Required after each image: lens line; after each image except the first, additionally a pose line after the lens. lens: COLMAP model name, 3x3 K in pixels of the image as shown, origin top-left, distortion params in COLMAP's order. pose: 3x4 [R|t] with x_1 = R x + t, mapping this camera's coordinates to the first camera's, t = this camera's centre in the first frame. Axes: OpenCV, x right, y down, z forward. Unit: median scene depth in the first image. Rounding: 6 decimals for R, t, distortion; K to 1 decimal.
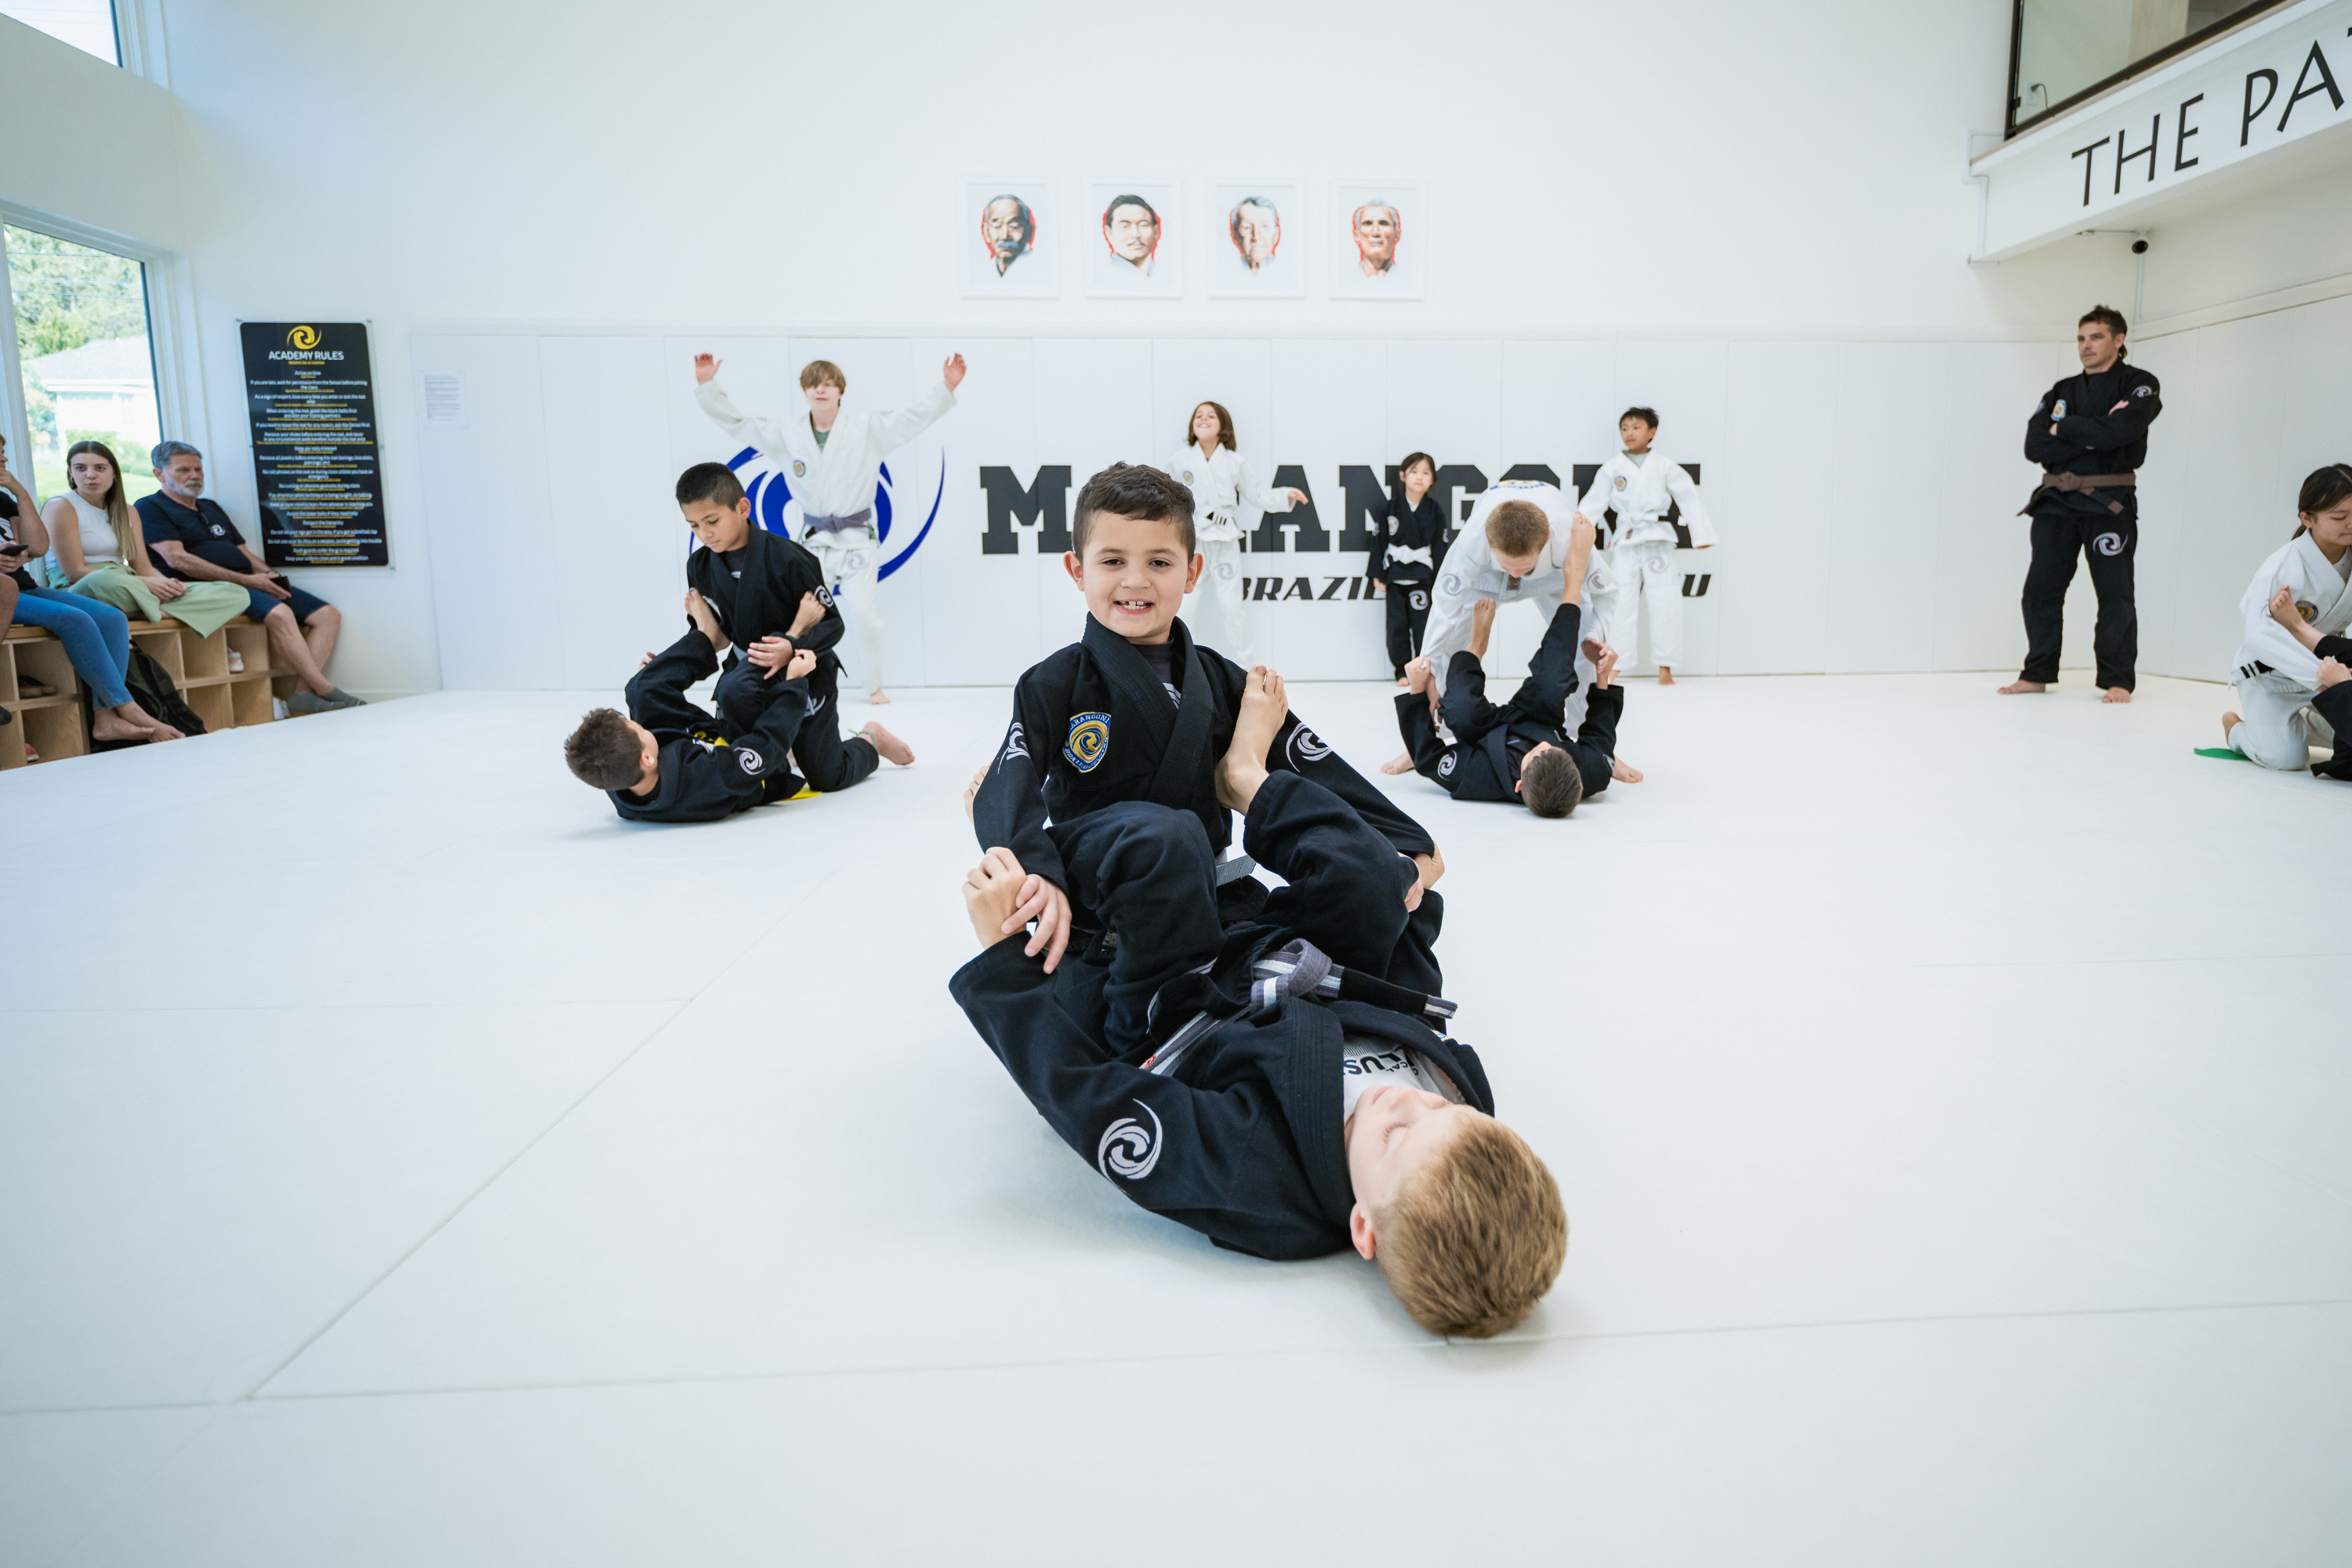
lens RADIAL K [[1478.7, 0, 1287.5], [0, 1478.7, 767.7], [0, 0, 1]] dist [-0.002904, 0.000895]
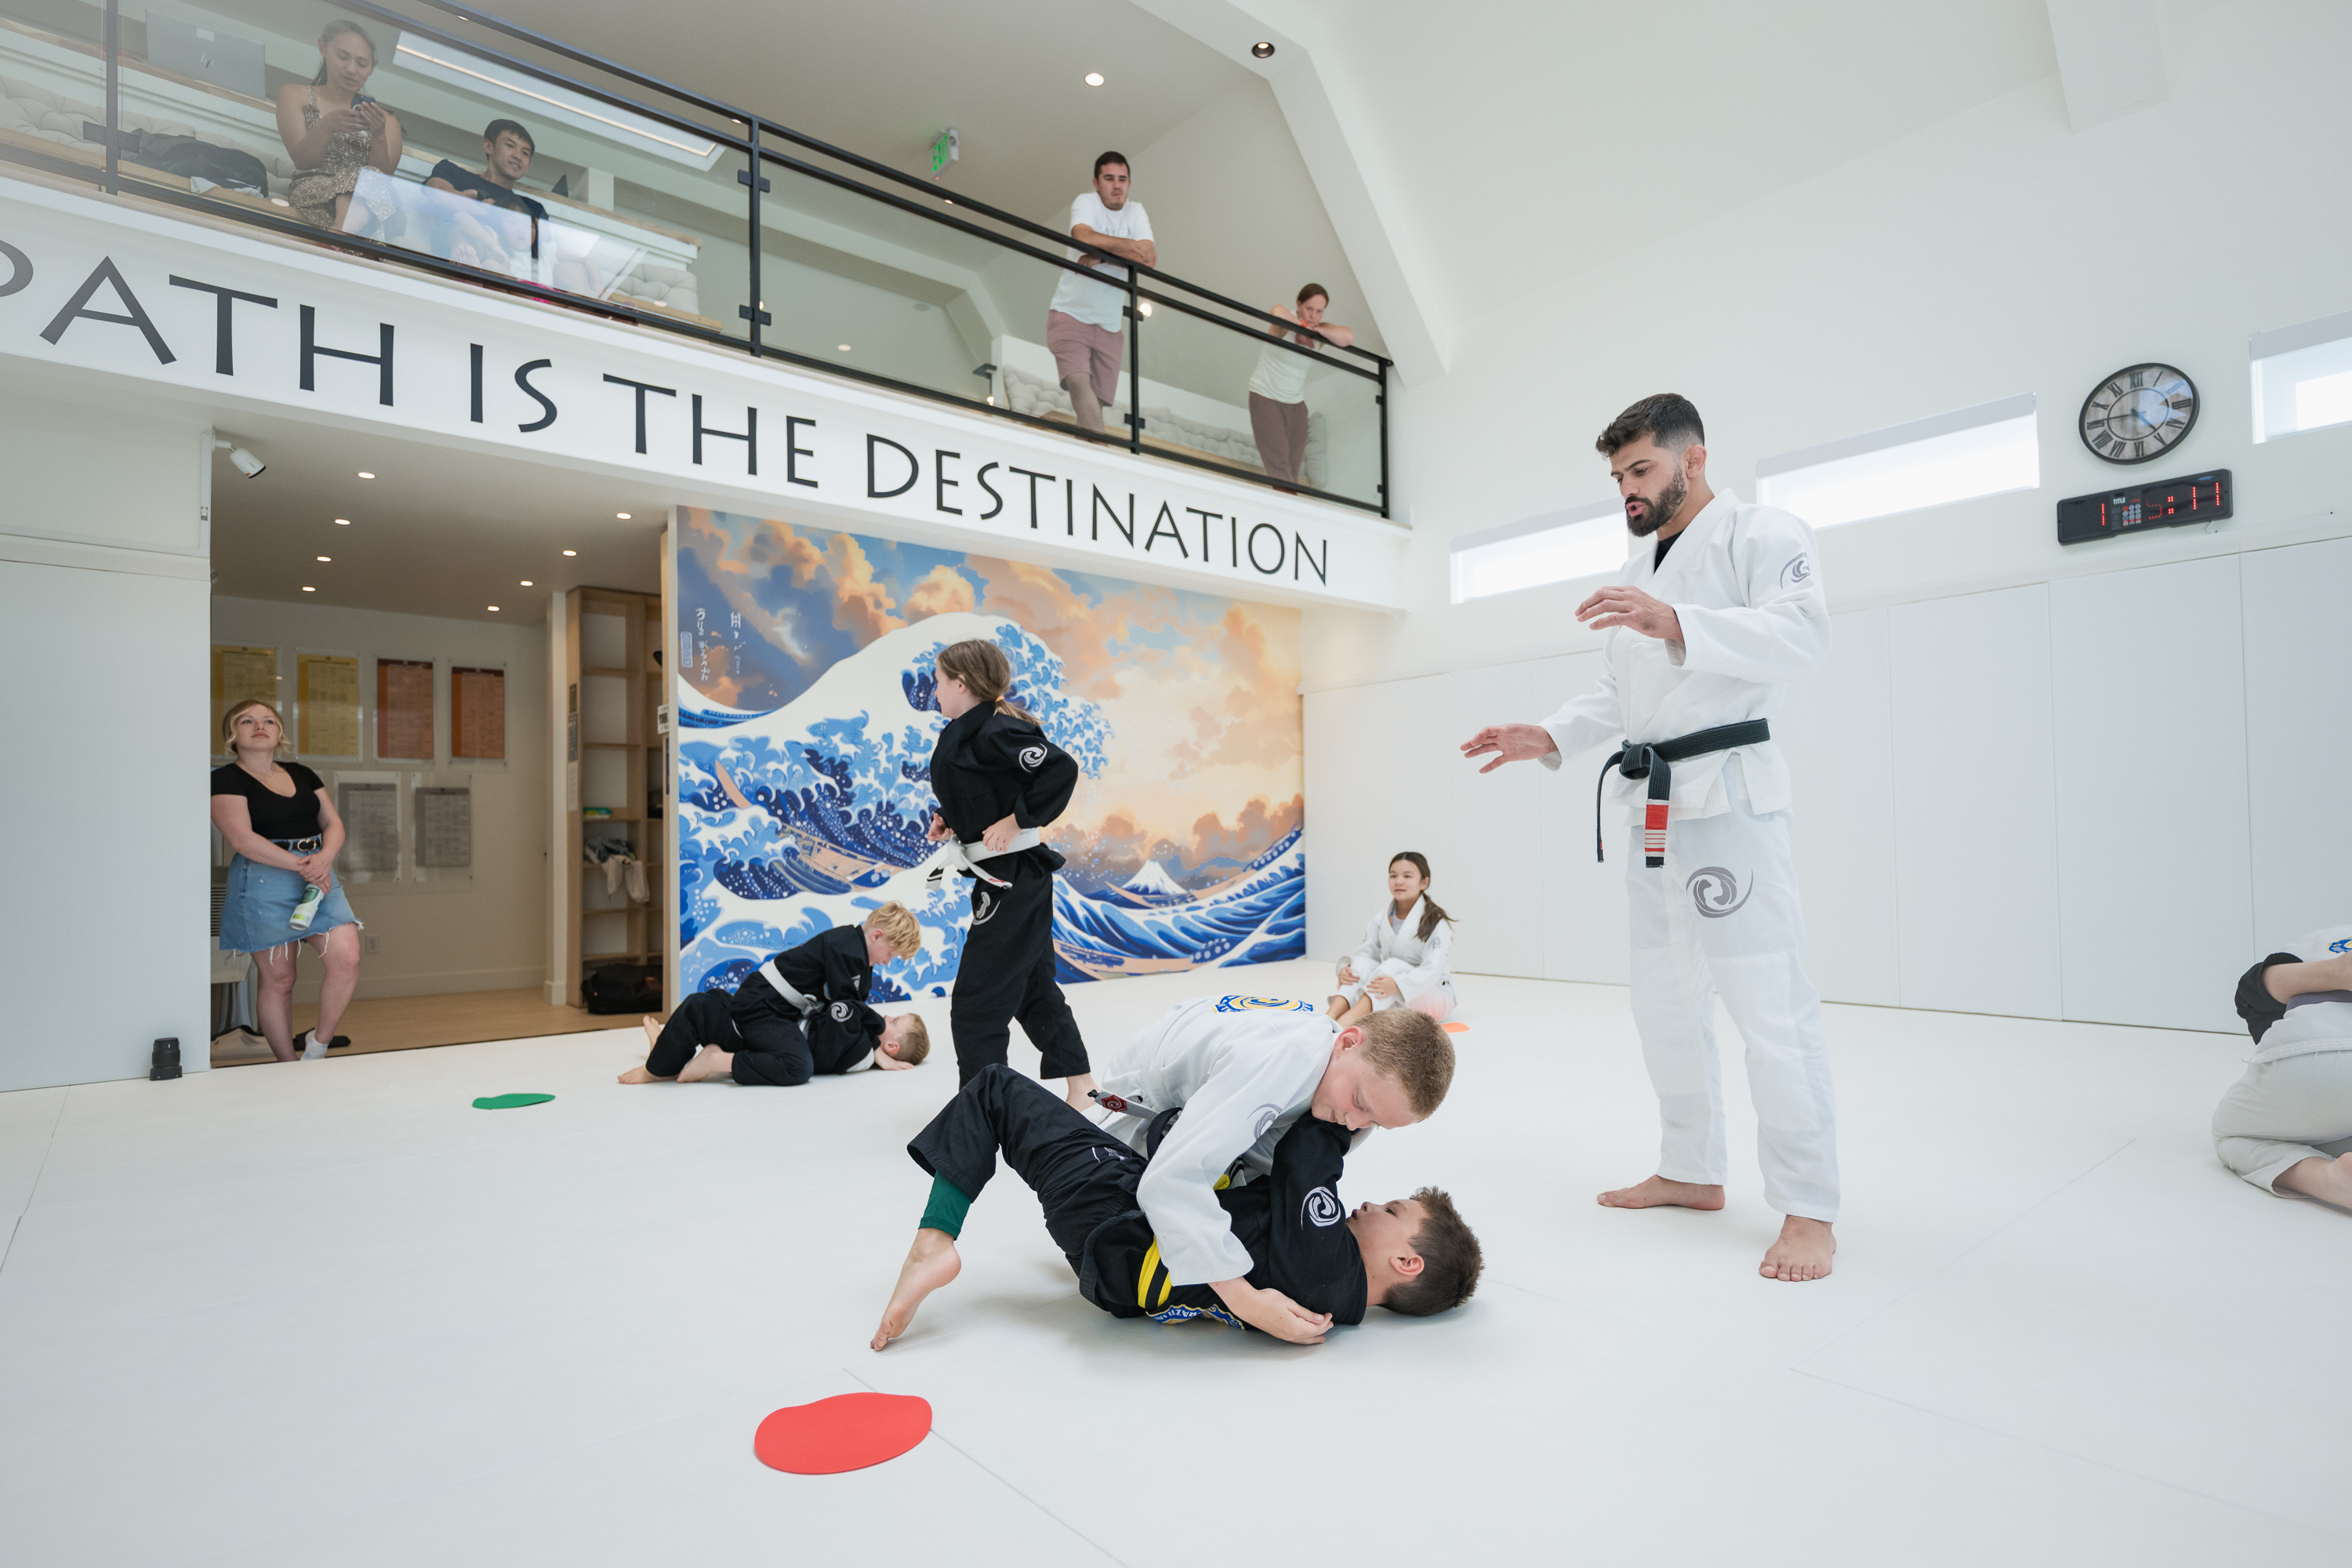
lens RADIAL K [[1217.9, 0, 1229.5], [0, 1217.9, 814.1], [0, 0, 1]] dist [0.000119, 0.000108]
pose [[-0.609582, 0.036330, 0.791890, -0.211139], [0.136607, 0.988819, 0.059793, -0.186642], [-0.780864, 0.144626, -0.607729, 1.266720]]
